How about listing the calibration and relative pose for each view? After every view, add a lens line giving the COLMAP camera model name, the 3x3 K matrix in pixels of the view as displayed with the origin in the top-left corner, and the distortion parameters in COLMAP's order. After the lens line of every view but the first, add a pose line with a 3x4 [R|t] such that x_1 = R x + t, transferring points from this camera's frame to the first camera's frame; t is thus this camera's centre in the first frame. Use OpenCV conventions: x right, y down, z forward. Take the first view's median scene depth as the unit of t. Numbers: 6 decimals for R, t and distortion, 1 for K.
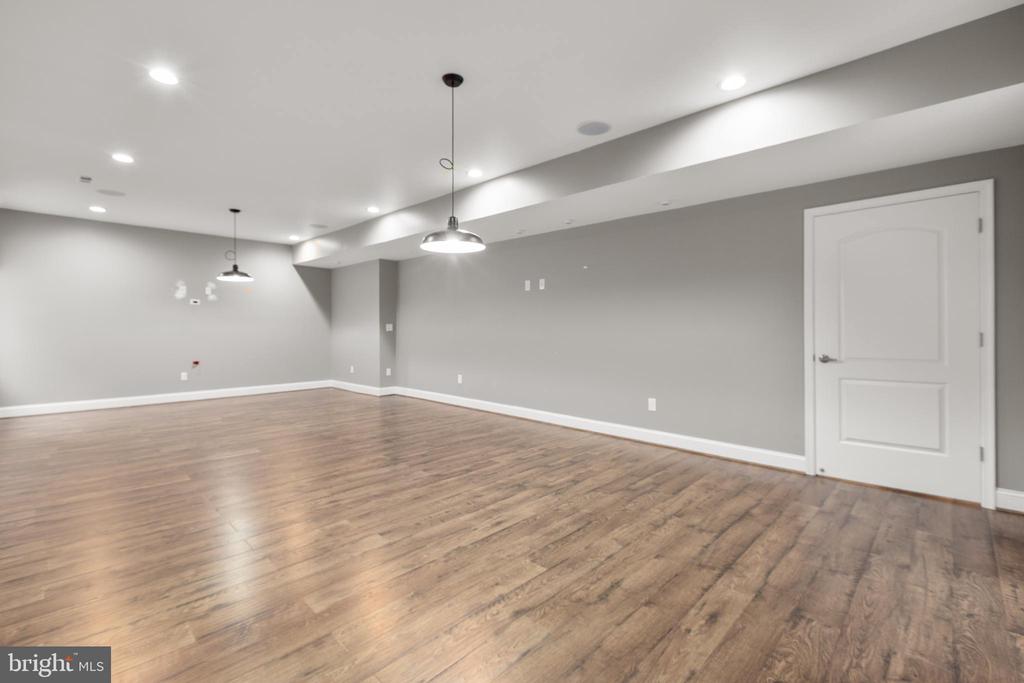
lens RADIAL K [[458.3, 0, 511.0], [0, 458.3, 331.8], [0, 0, 1]] dist [-0.000945, -0.001638]
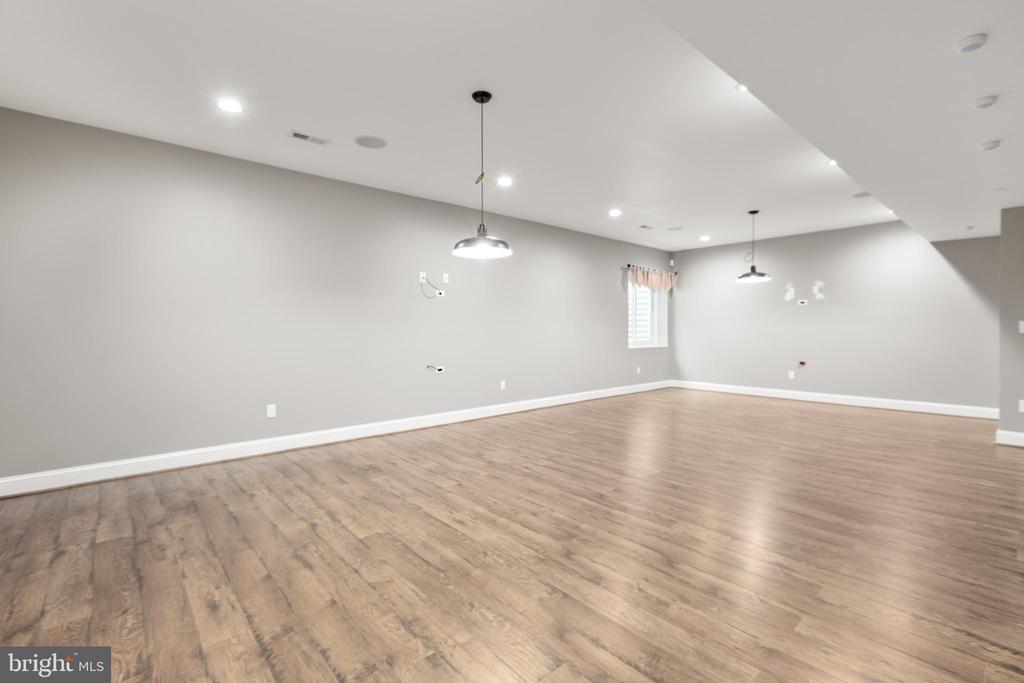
lens RADIAL K [[458.3, 0, 515.4], [0, 458.3, 338.2], [0, 0, 1]] dist [-0.000945, -0.001638]
pose [[-0.080810, 0.019974, -0.996529, 1.036646], [-0.007613, 0.999758, 0.020656, -0.008757], [0.996700, 0.009256, -0.080638, 1.295838]]
